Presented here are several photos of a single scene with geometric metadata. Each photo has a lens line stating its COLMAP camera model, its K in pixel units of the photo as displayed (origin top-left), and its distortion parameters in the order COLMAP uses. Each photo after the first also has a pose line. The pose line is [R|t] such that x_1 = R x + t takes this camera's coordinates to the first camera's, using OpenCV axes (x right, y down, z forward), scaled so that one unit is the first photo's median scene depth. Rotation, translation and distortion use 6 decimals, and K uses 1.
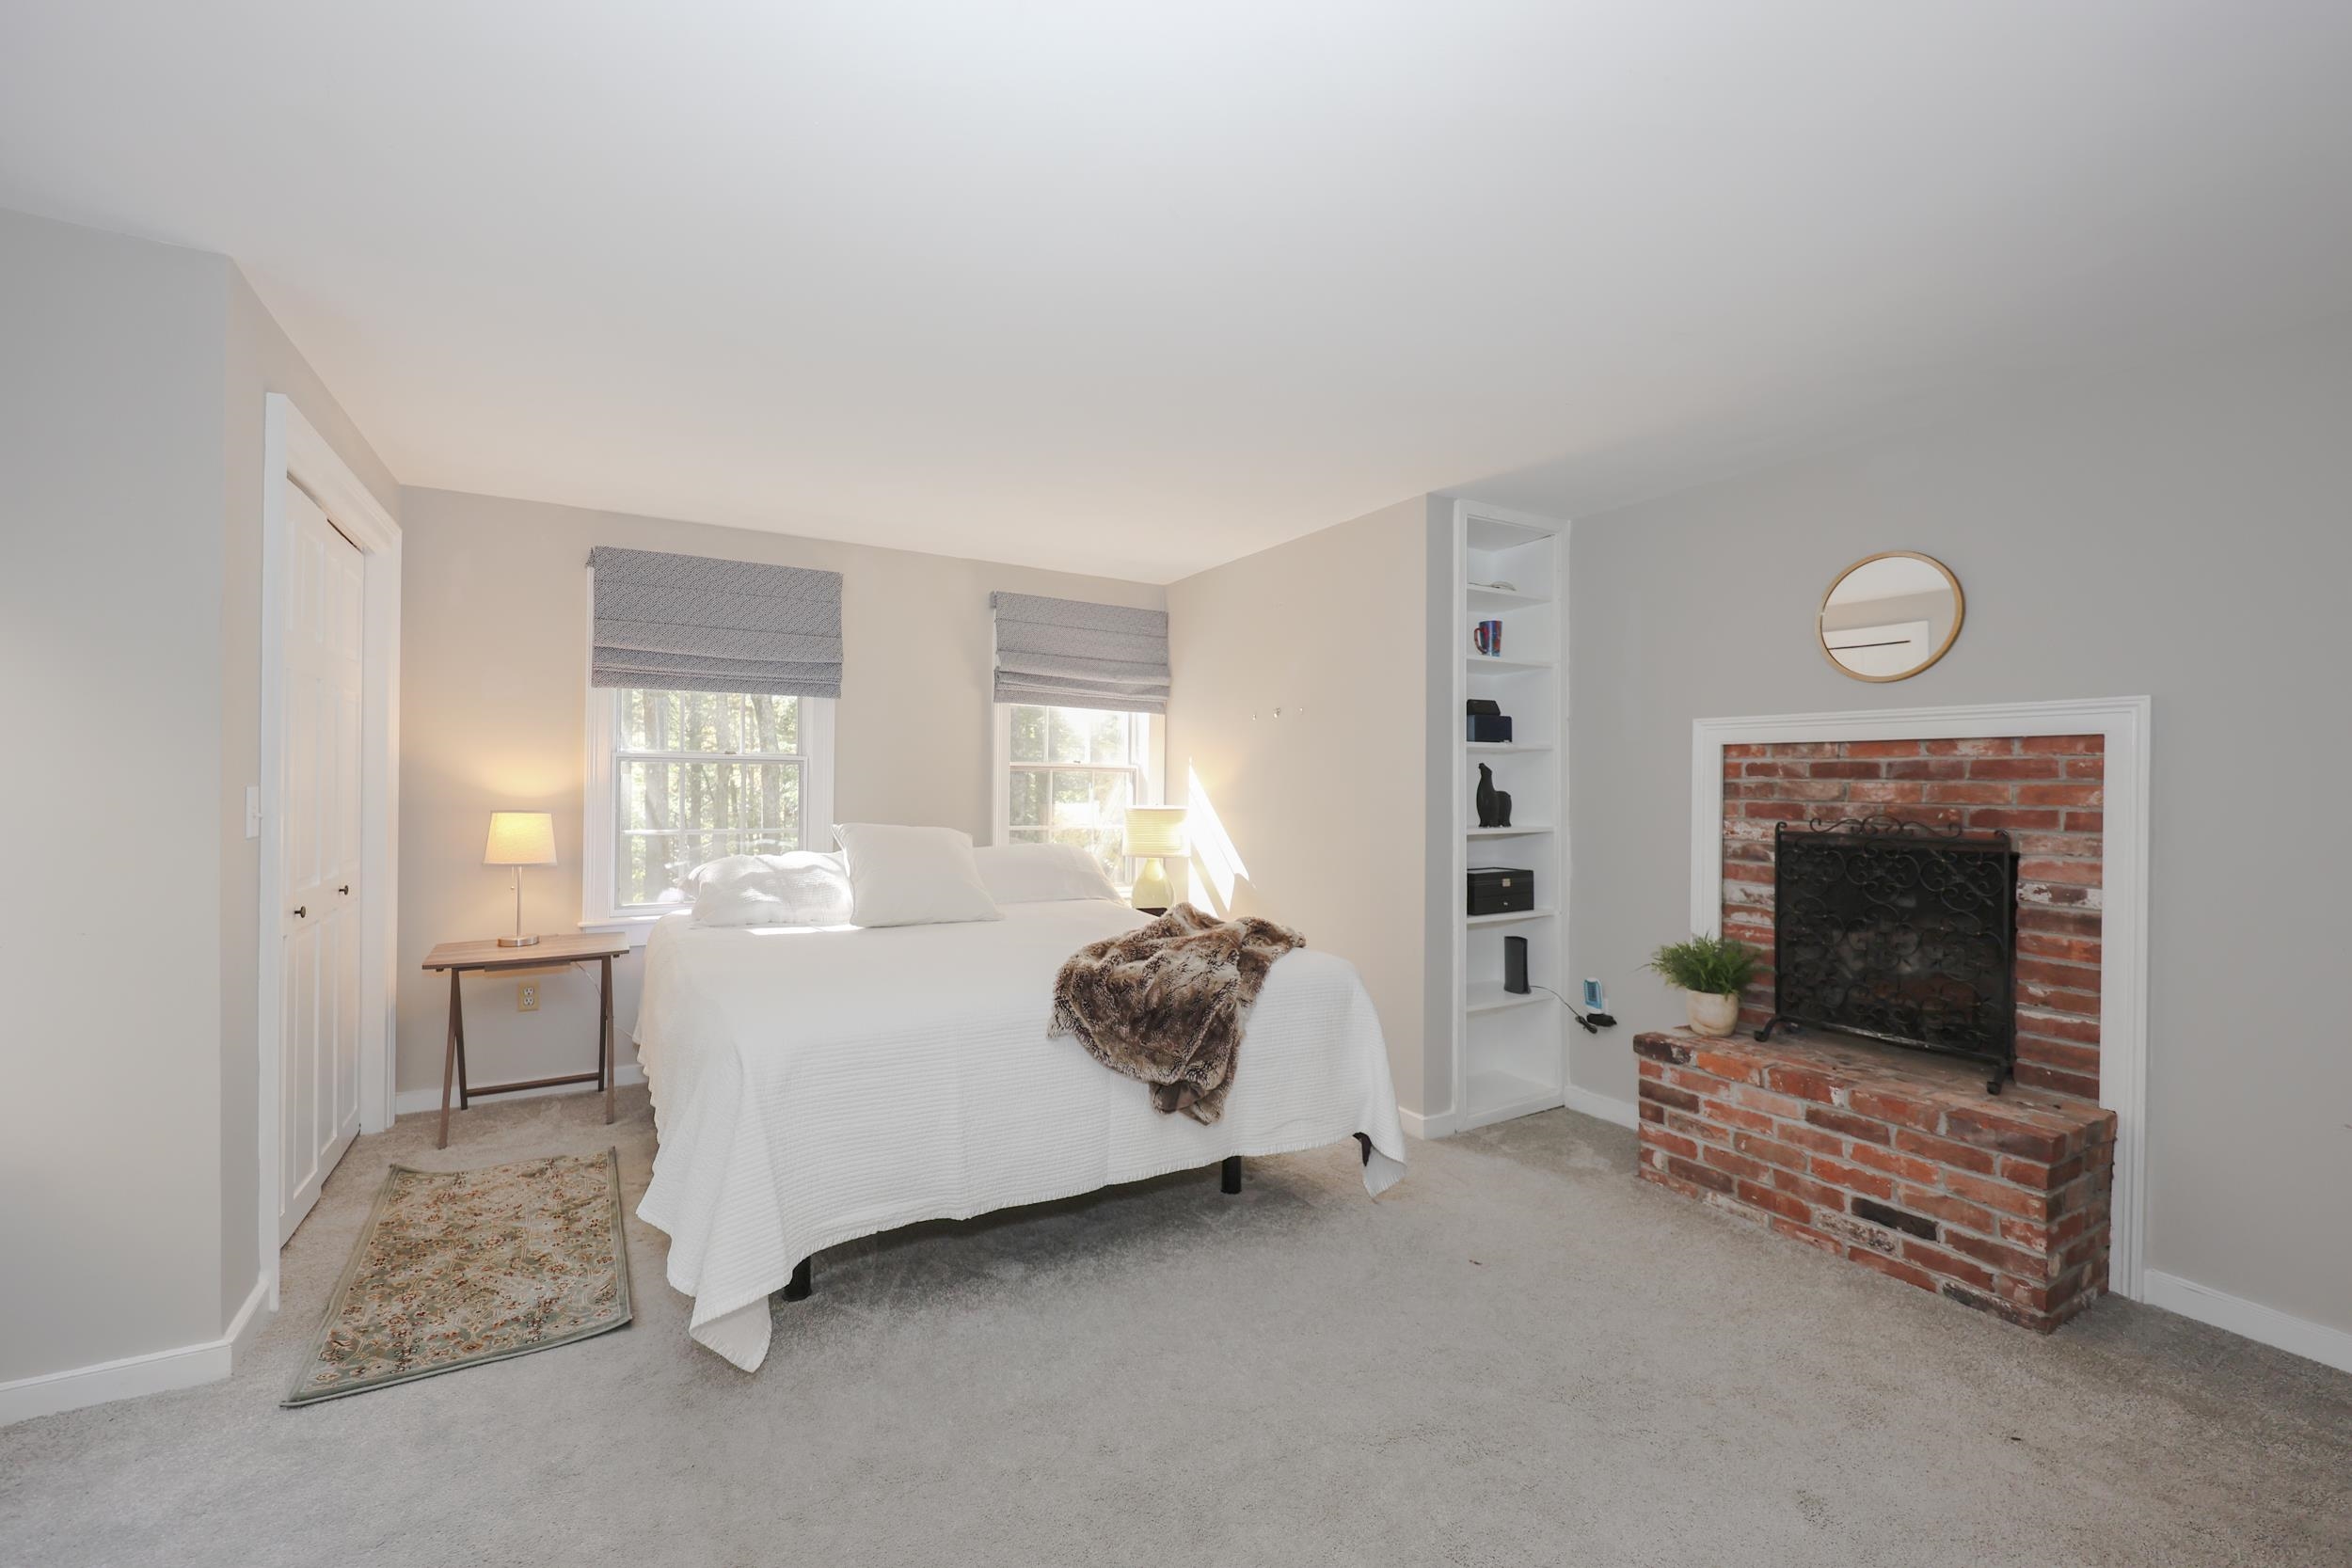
lens RADIAL K [[987.7, 0, 1179.4], [0, 987.7, 787.7], [0, 0, 1]] dist [0.000597, 0.000096]
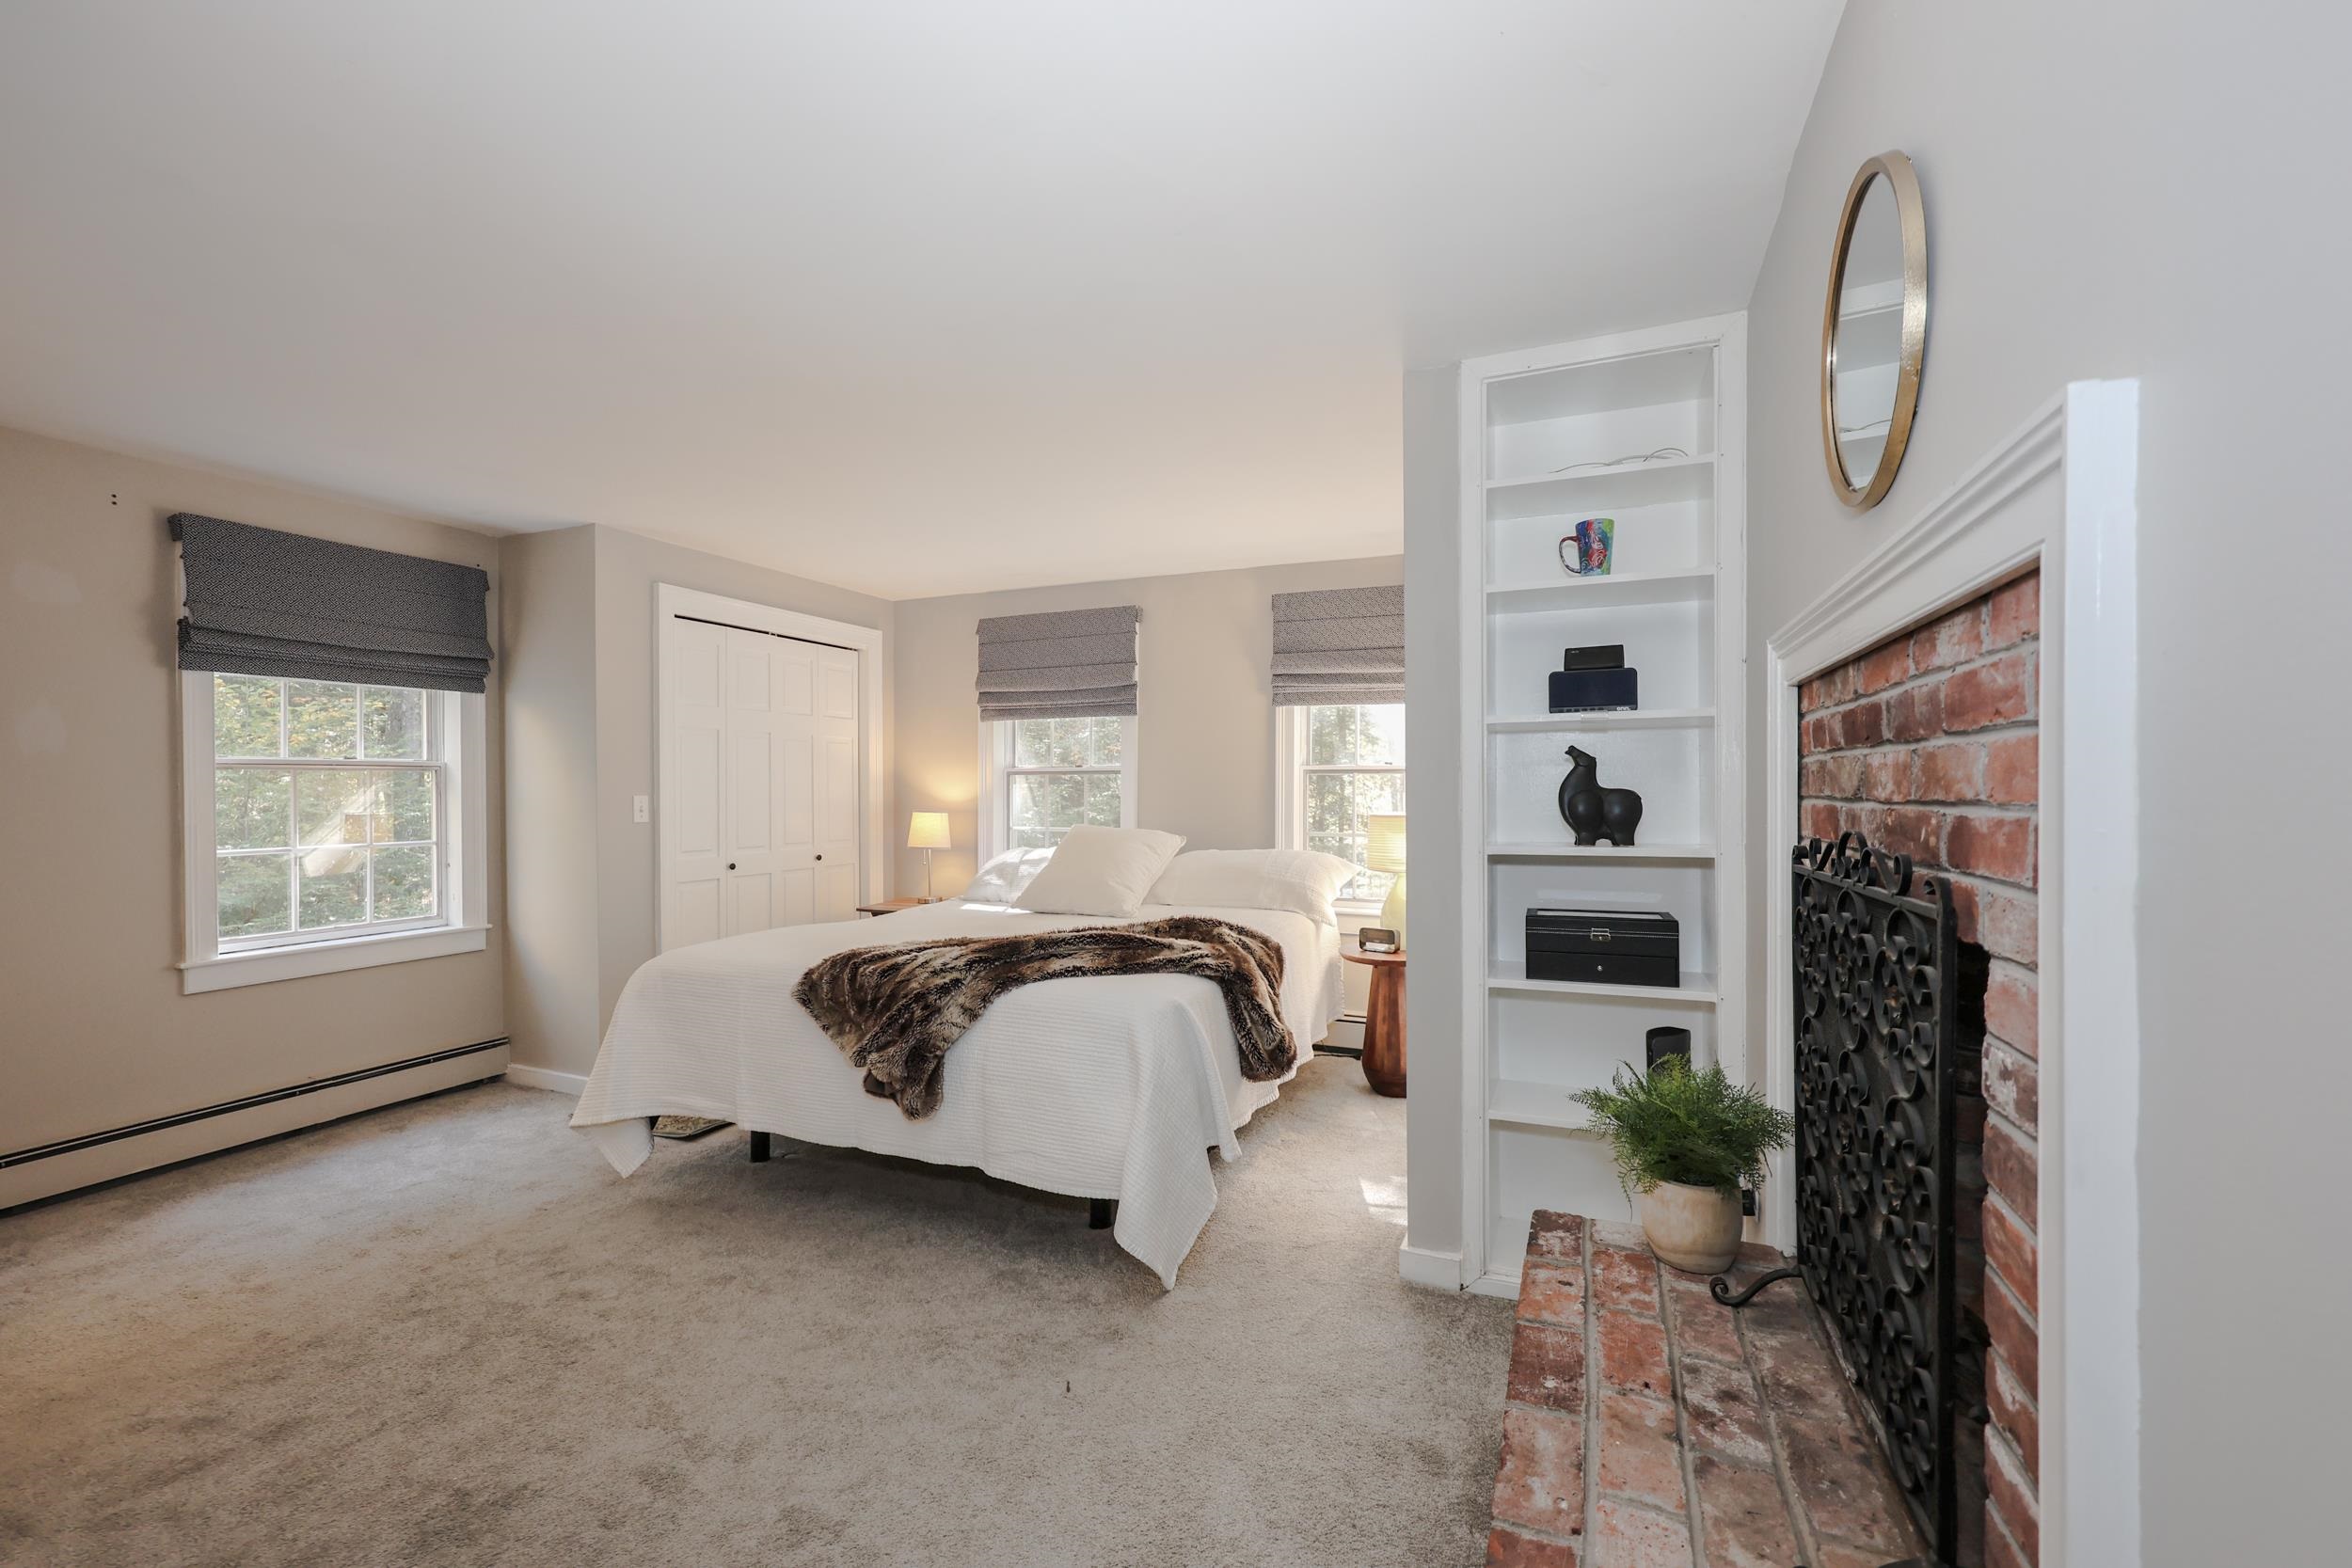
lens RADIAL K [[978.5, 0, 1175.4], [0, 978.5, 795.8], [0, 0, 1]] dist [-0.000631, -0.000065]
pose [[0.596033, -0.008005, -0.802920, 0.657344], [0.004511, 0.999968, -0.006621, 0.011174], [0.802947, 0.000324, 0.596050, 0.407168]]
